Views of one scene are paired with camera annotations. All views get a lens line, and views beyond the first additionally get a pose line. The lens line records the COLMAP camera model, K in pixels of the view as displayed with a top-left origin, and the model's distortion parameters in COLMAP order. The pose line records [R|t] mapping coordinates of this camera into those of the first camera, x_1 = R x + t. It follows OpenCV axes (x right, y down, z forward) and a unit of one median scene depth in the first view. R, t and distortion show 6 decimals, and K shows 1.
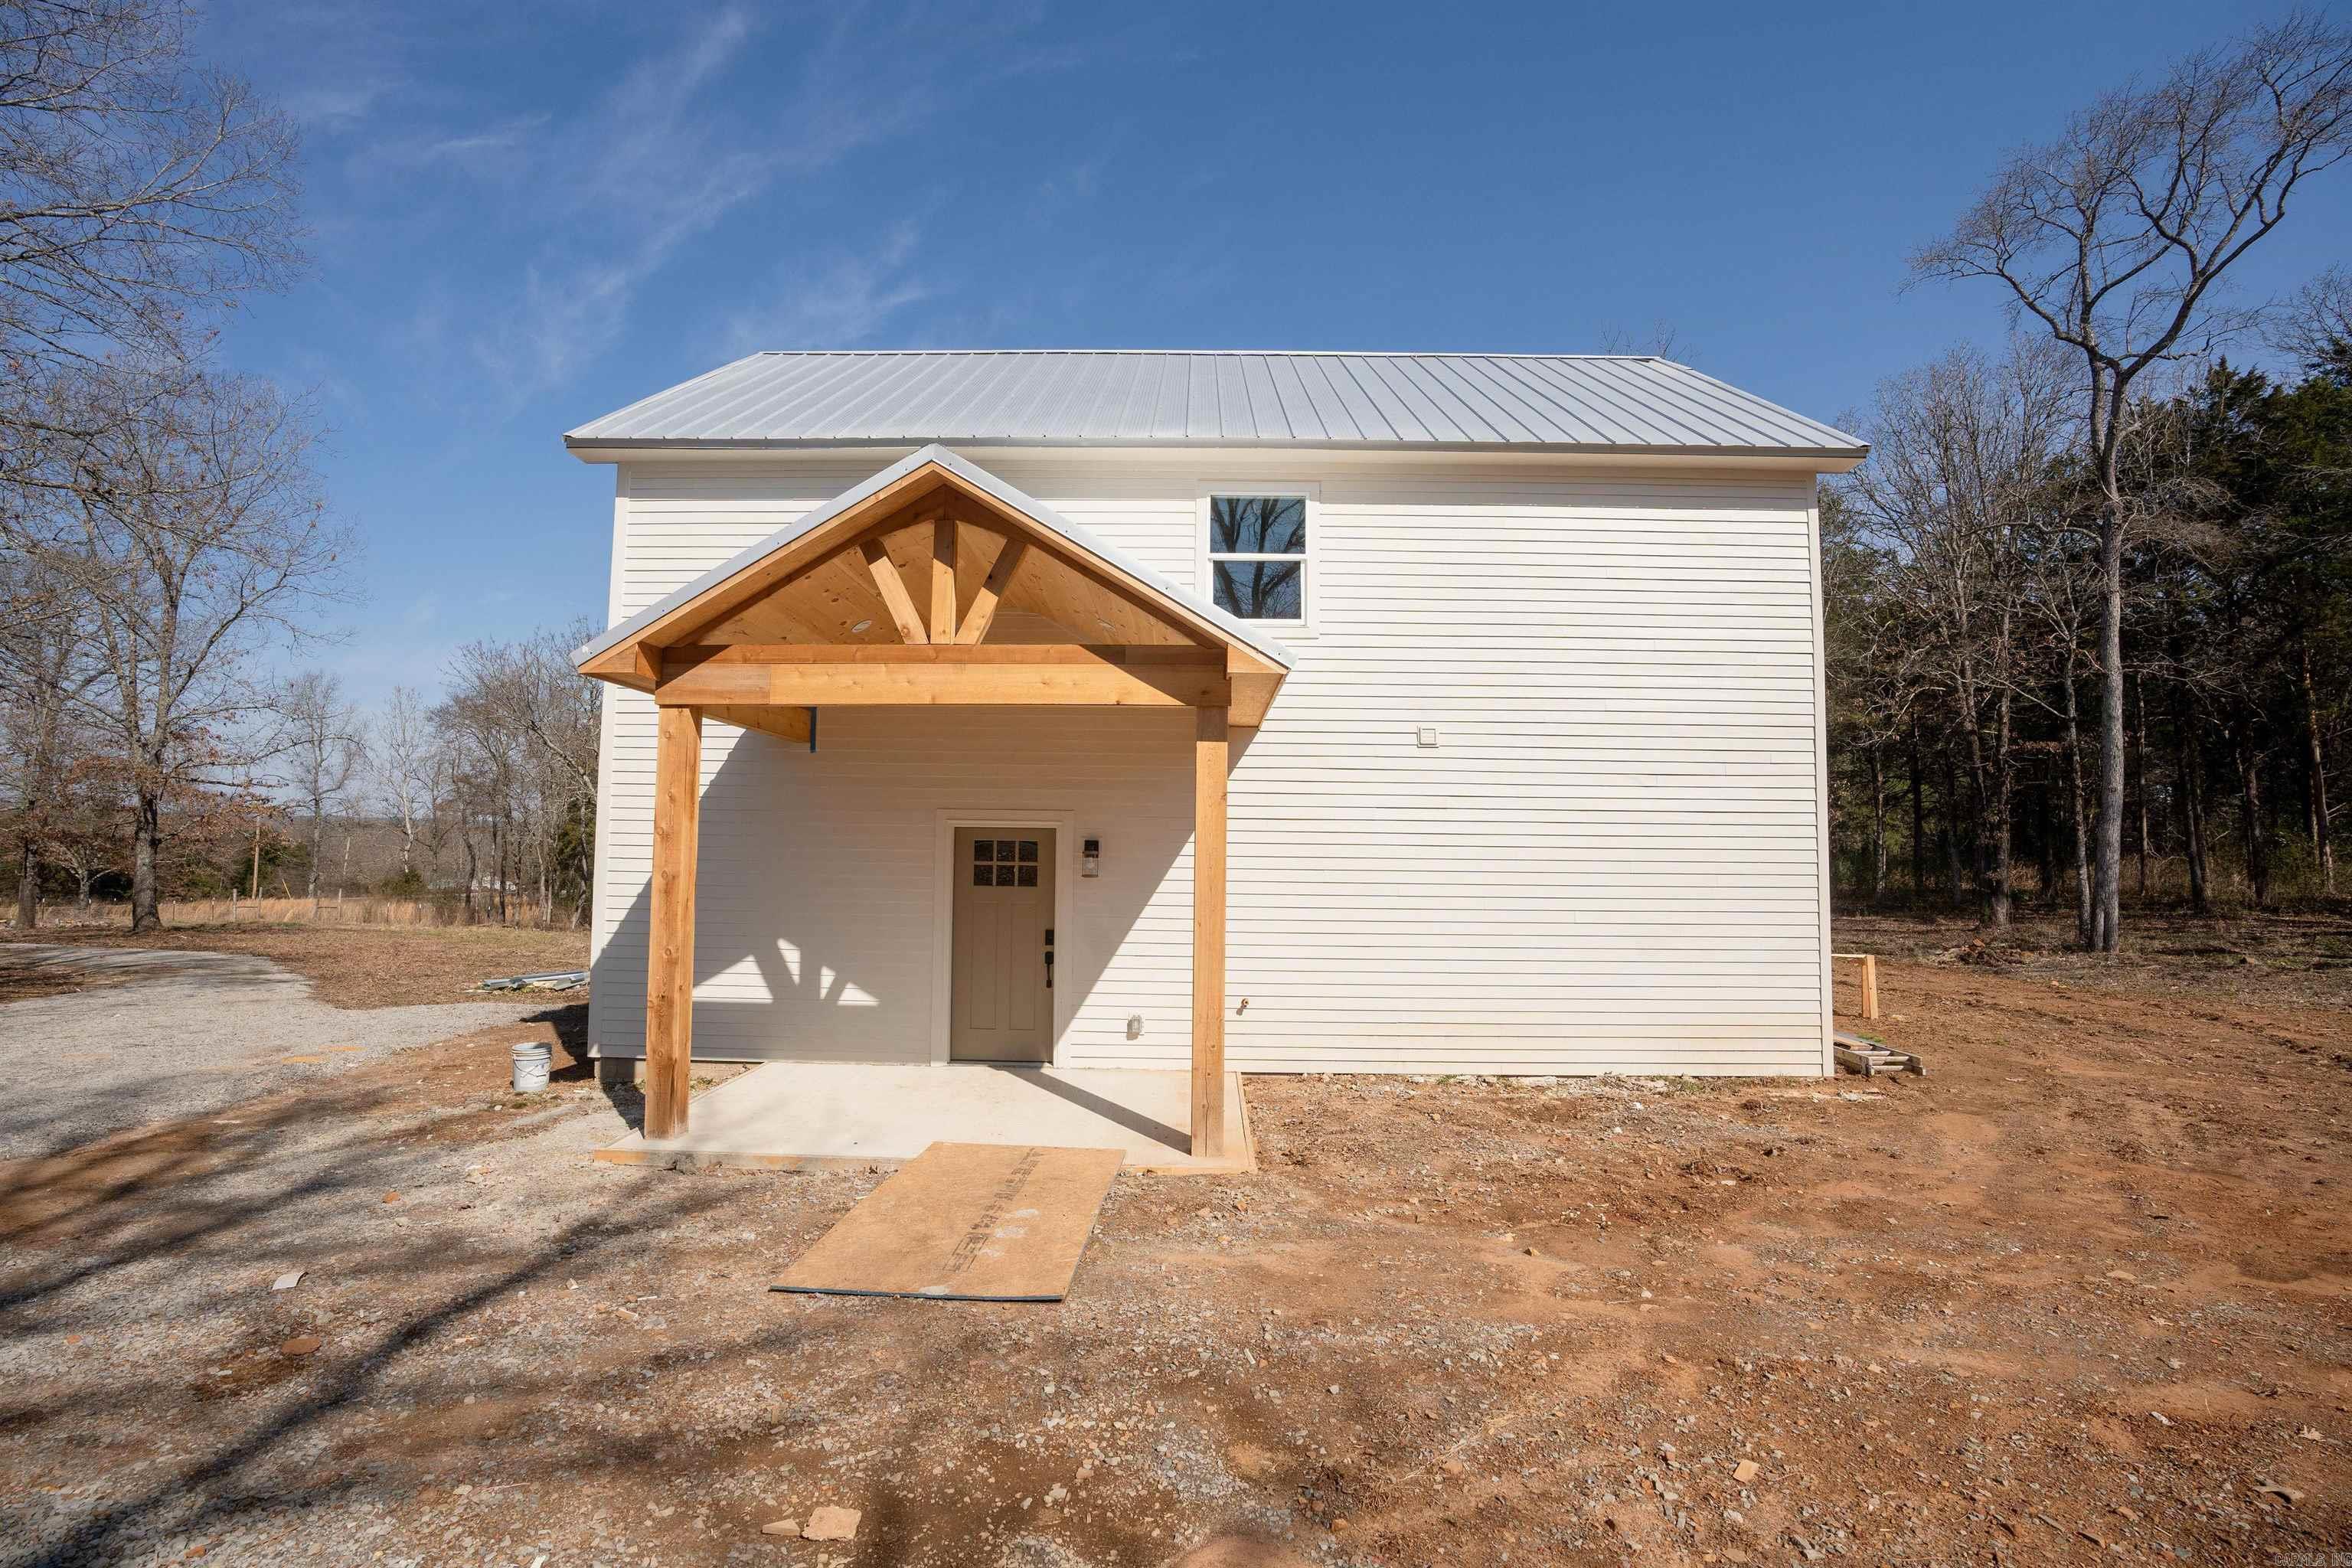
lens RADIAL K [[1128.7, 0, 1176.0], [0, 1128.7, 784.0], [0, 0, 1]] dist [-0.073576, 0.000062]
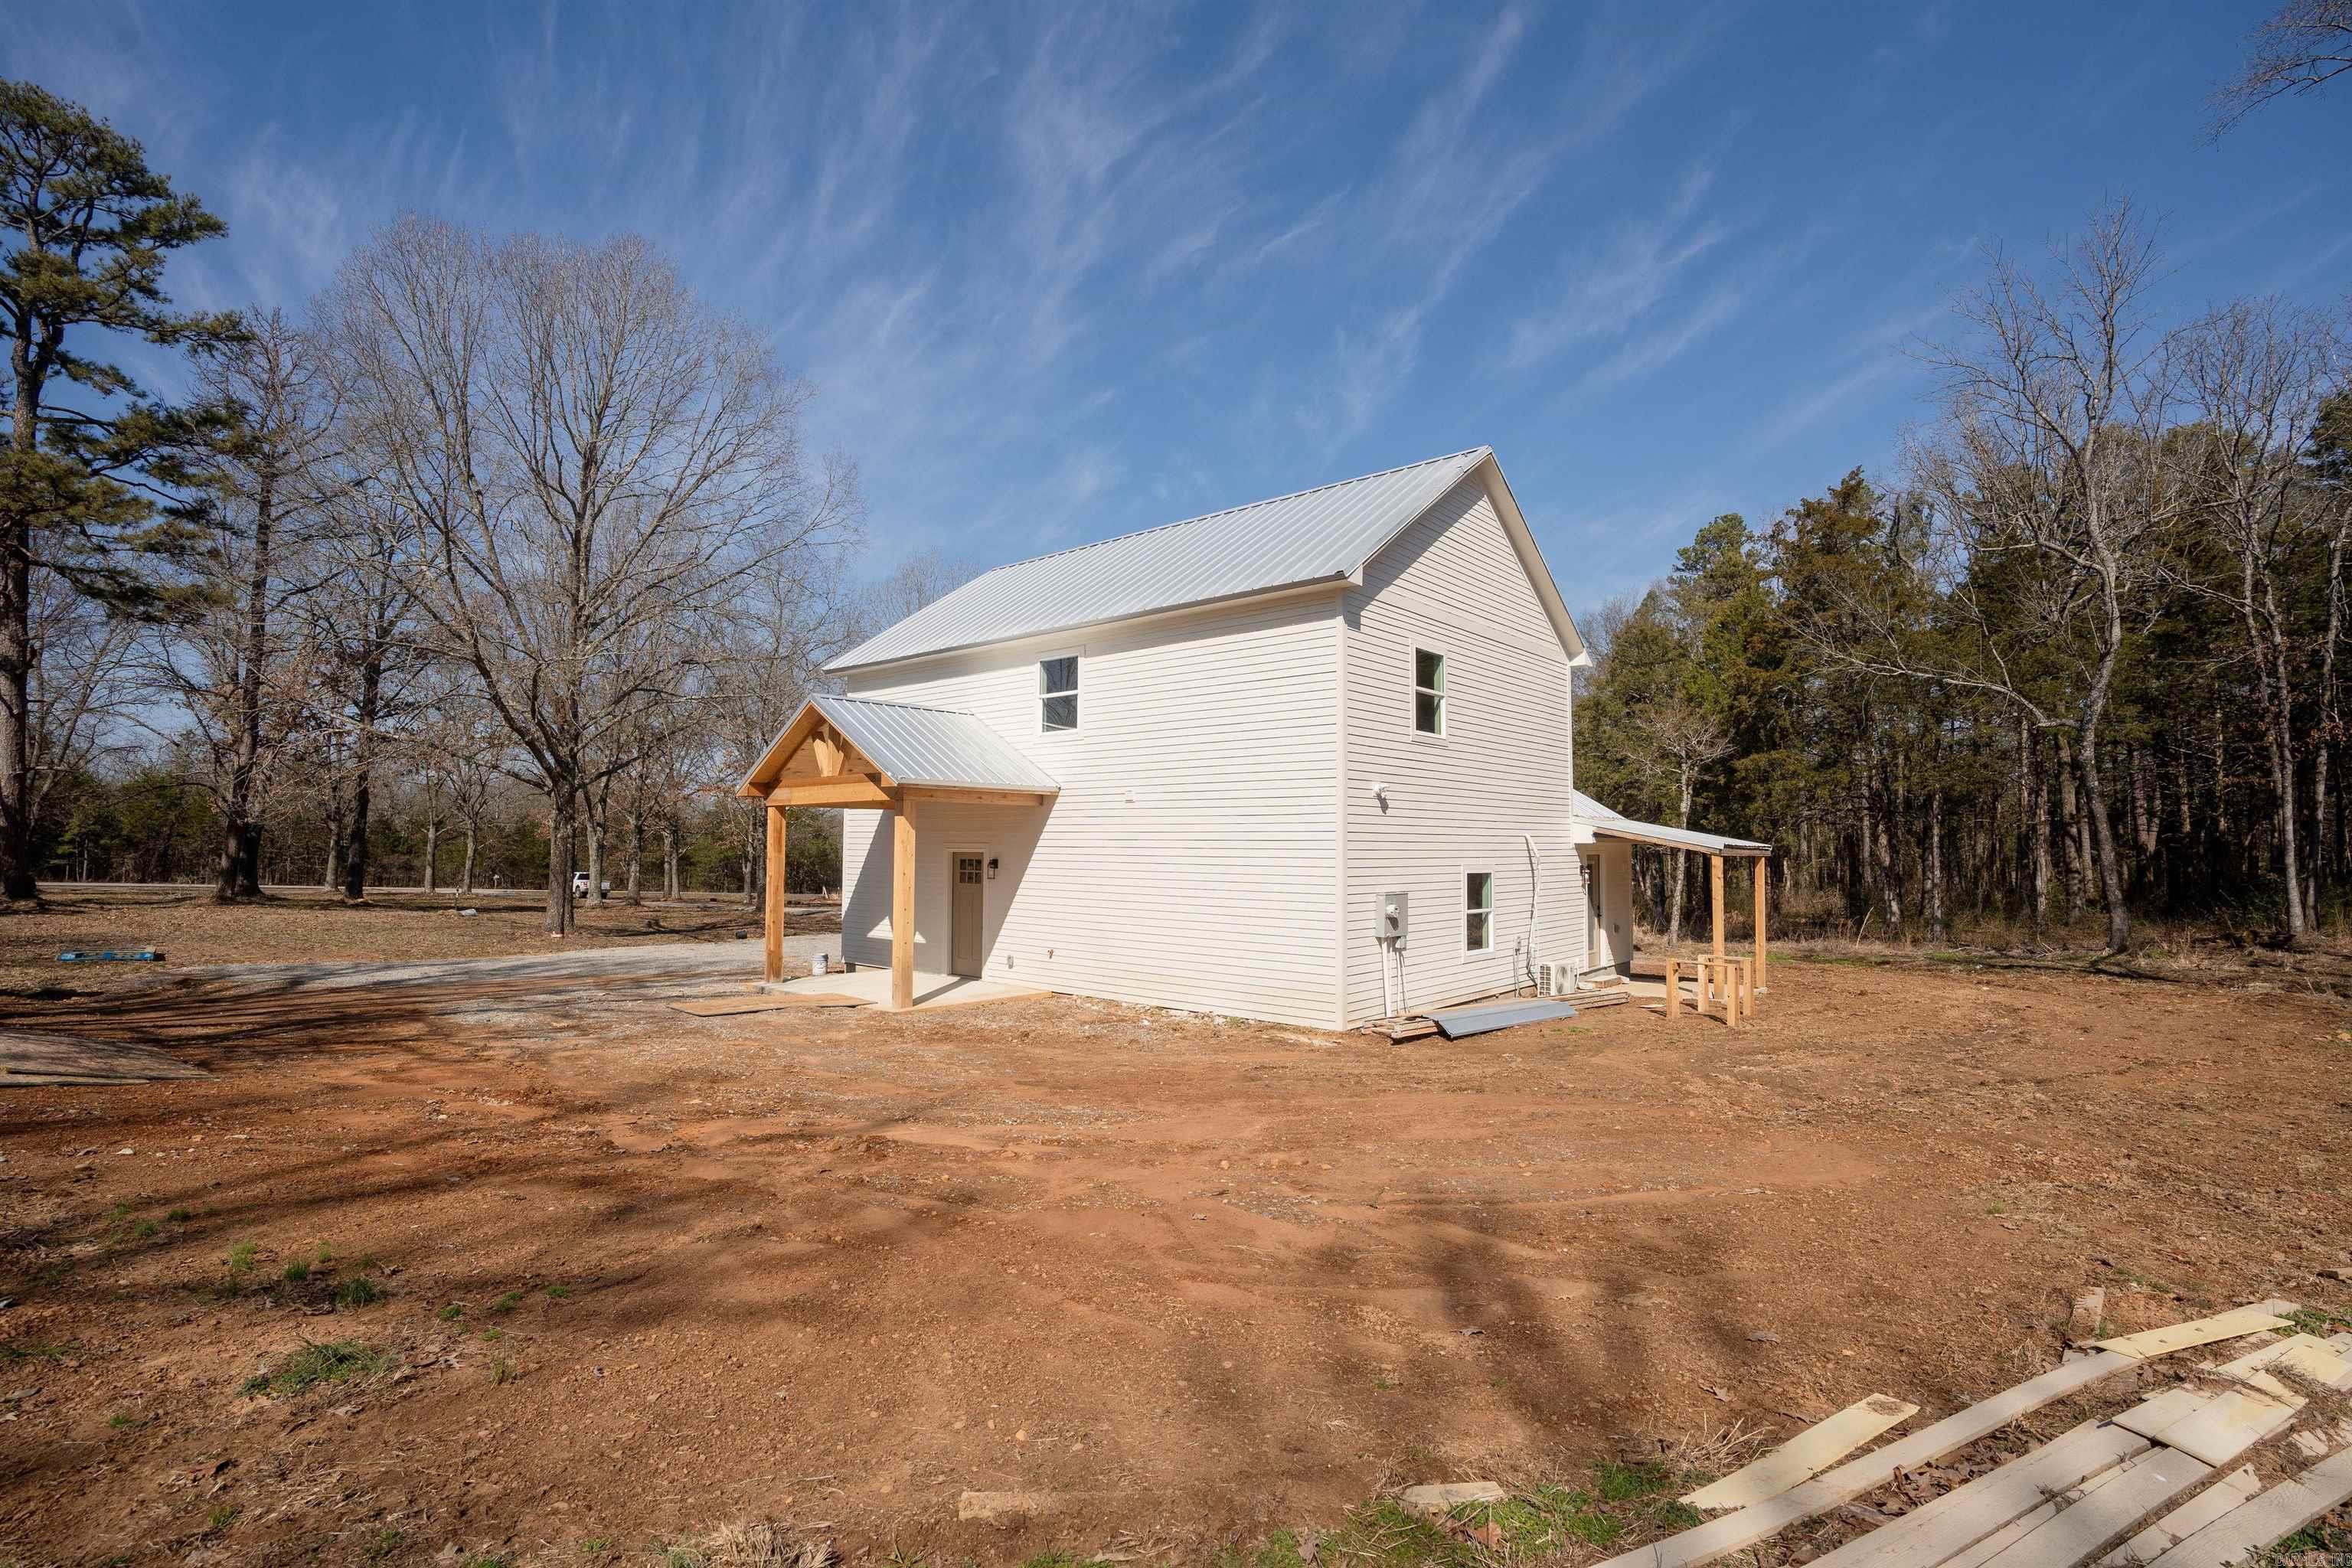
lens RADIAL K [[1128.7, 0, 1176.0], [0, 1128.7, 784.0], [0, 0, 1]] dist [-0.073576, 0.000062]
pose [[0.753016, -0.044795, -0.656476, 1.347680], [0.049777, 0.998699, -0.011049, -0.036220], [0.656117, -0.024357, 0.754266, -0.183839]]
